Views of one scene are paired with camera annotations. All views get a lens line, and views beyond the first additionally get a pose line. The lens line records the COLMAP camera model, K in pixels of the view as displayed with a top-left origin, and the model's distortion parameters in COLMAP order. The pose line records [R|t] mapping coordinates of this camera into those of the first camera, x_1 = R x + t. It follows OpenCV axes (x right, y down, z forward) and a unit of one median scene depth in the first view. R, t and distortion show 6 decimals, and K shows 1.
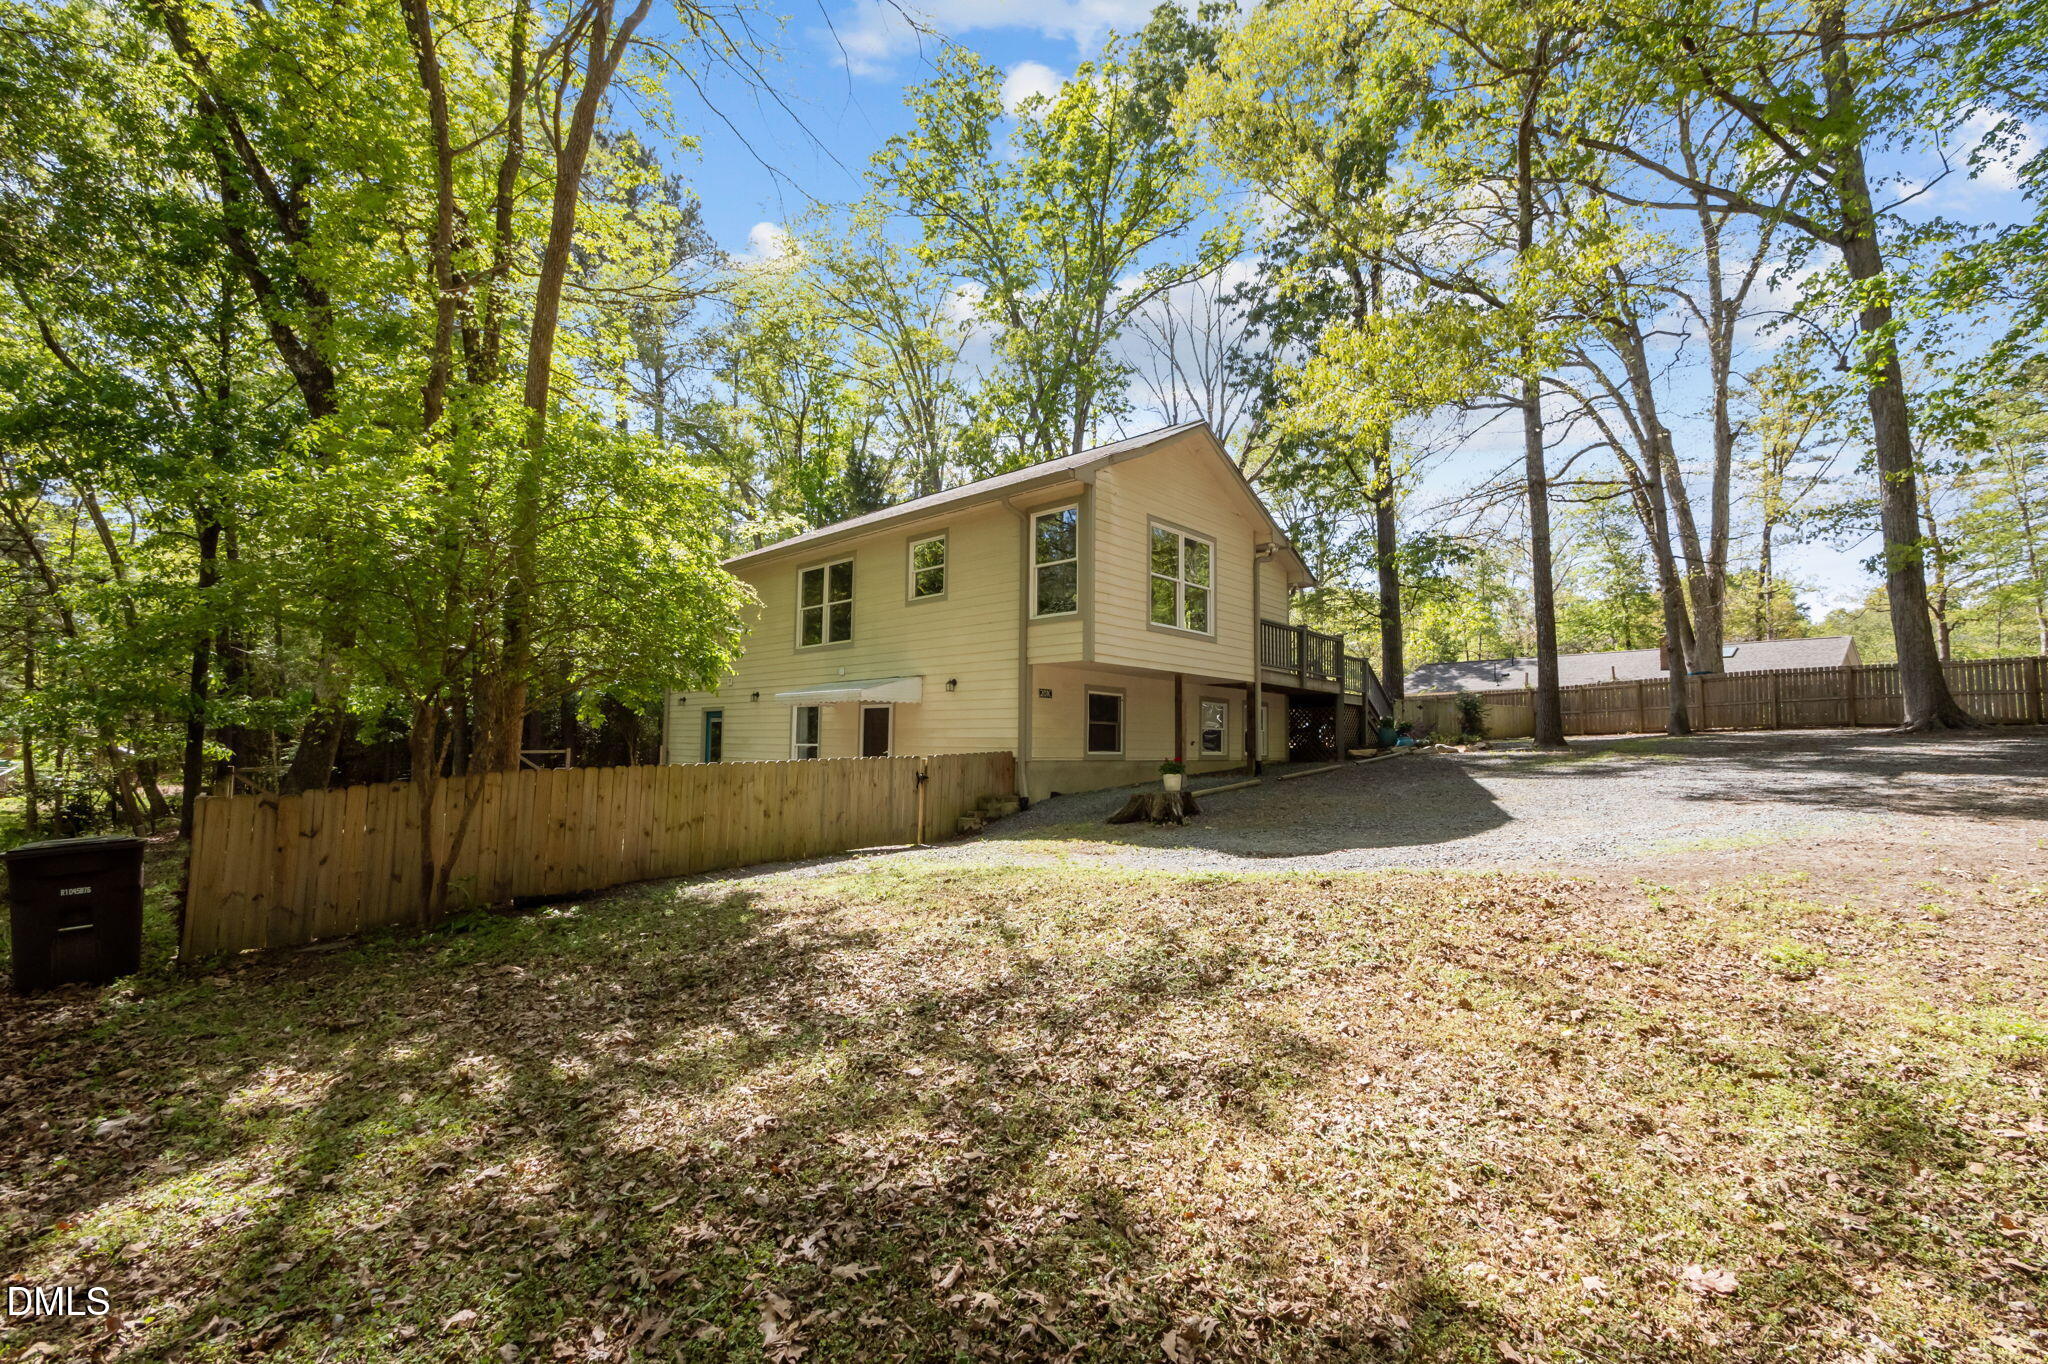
lens RADIAL K [[887.3, 0, 1029.1], [0, 887.3, 679.0], [0, 0, 1]] dist [-0.002354, -0.000261]
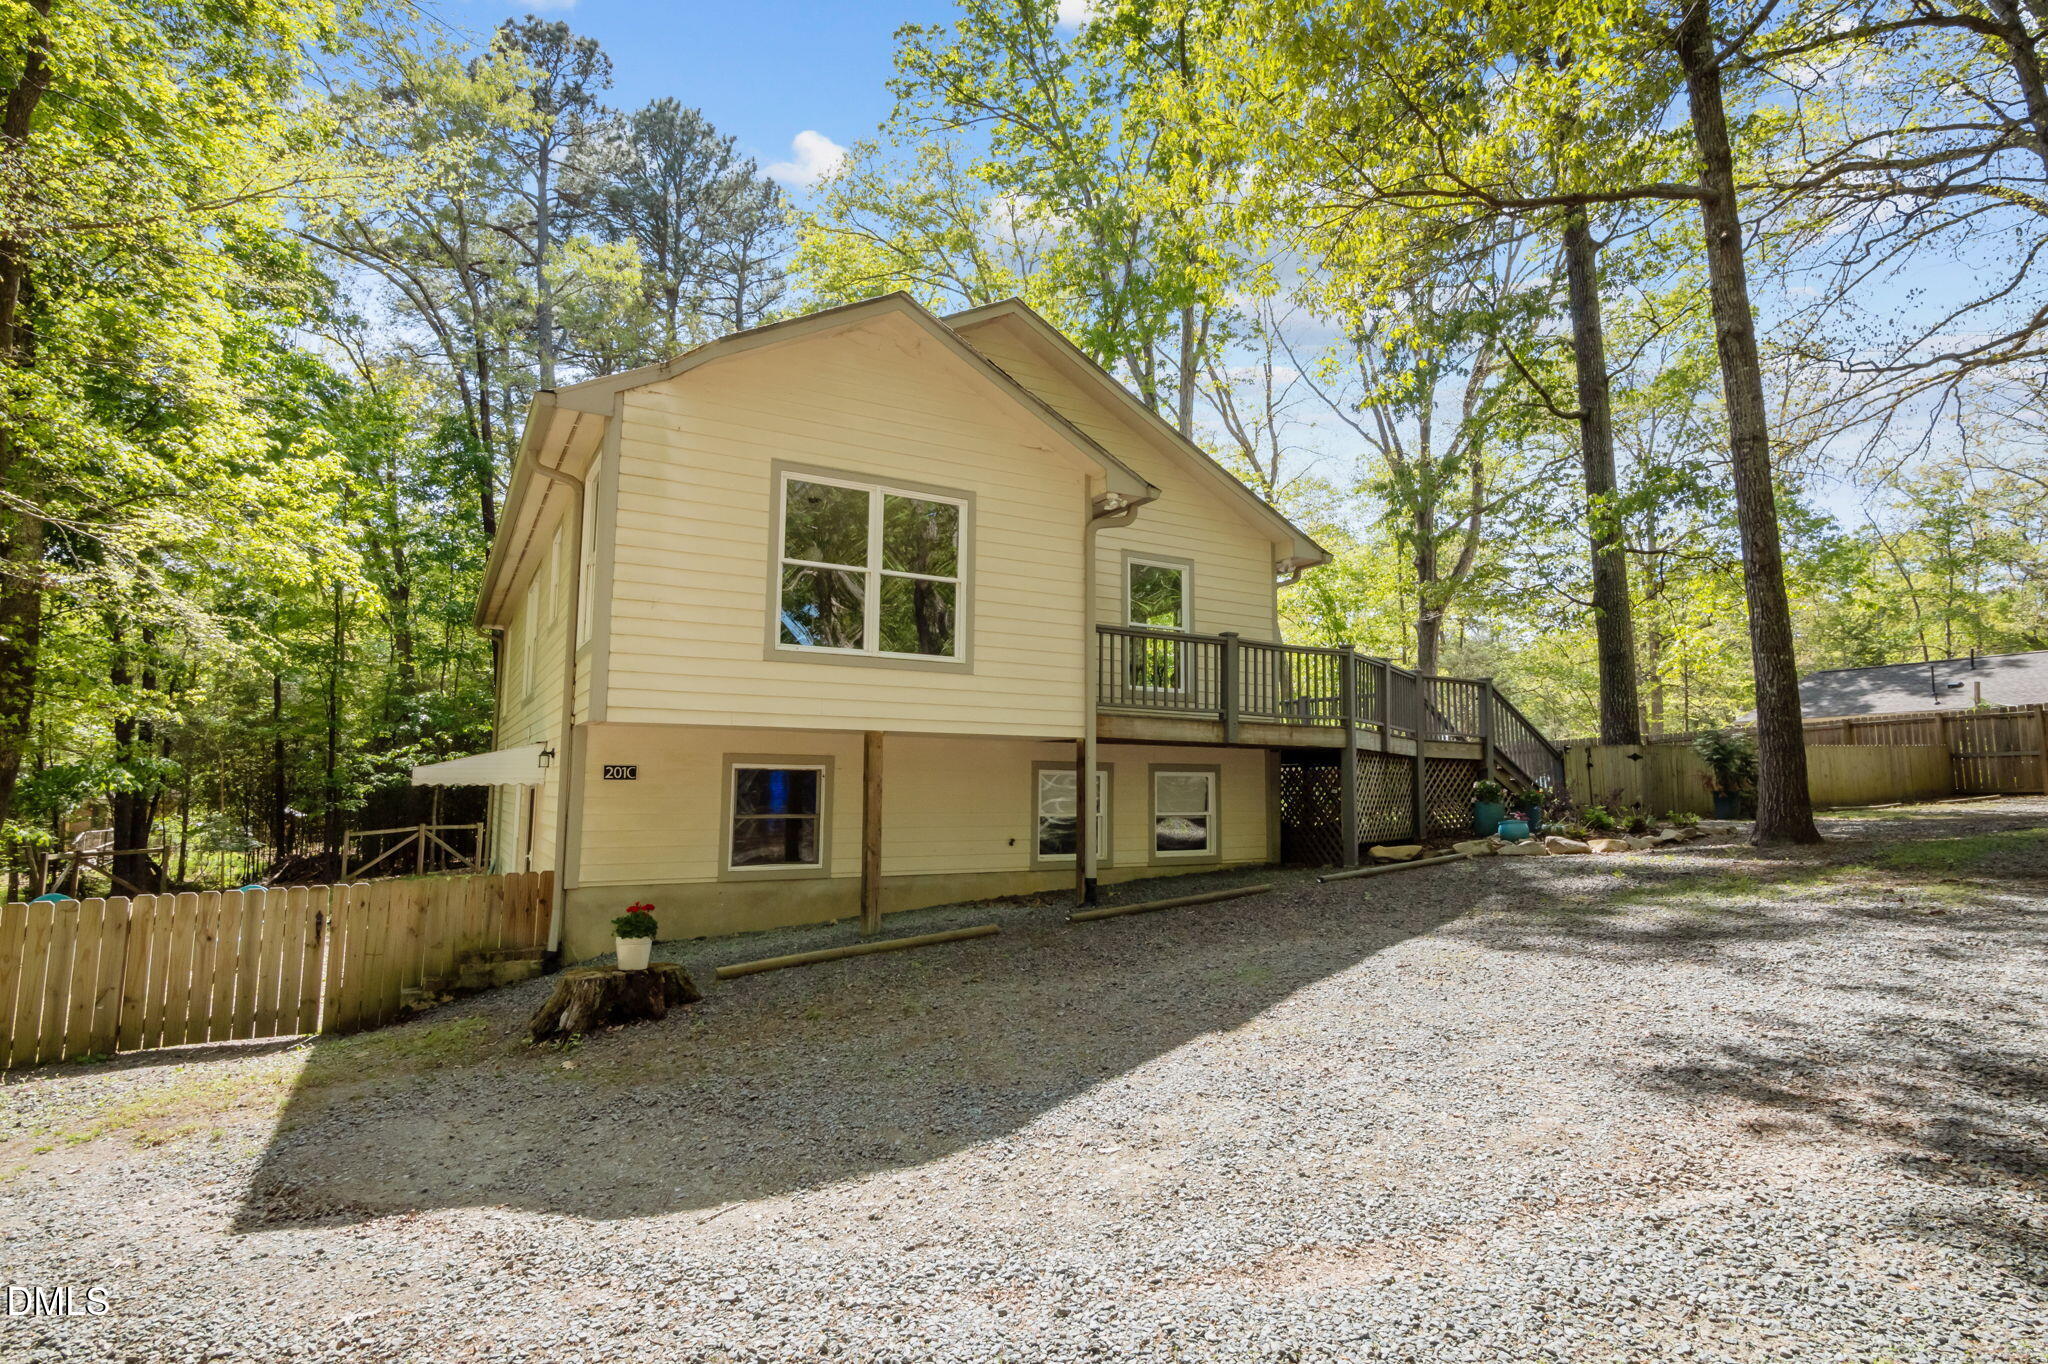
lens RADIAL K [[1039.4, 0, 1024.0], [0, 1039.4, 682.0], [0, 0, 1]] dist [-0.002521, -0.000373]
pose [[0.954791, -0.033910, -0.295339, 0.364250], [0.026936, 0.999255, -0.027649, -0.013163], [0.296056, 0.018444, 0.954992, 0.311534]]
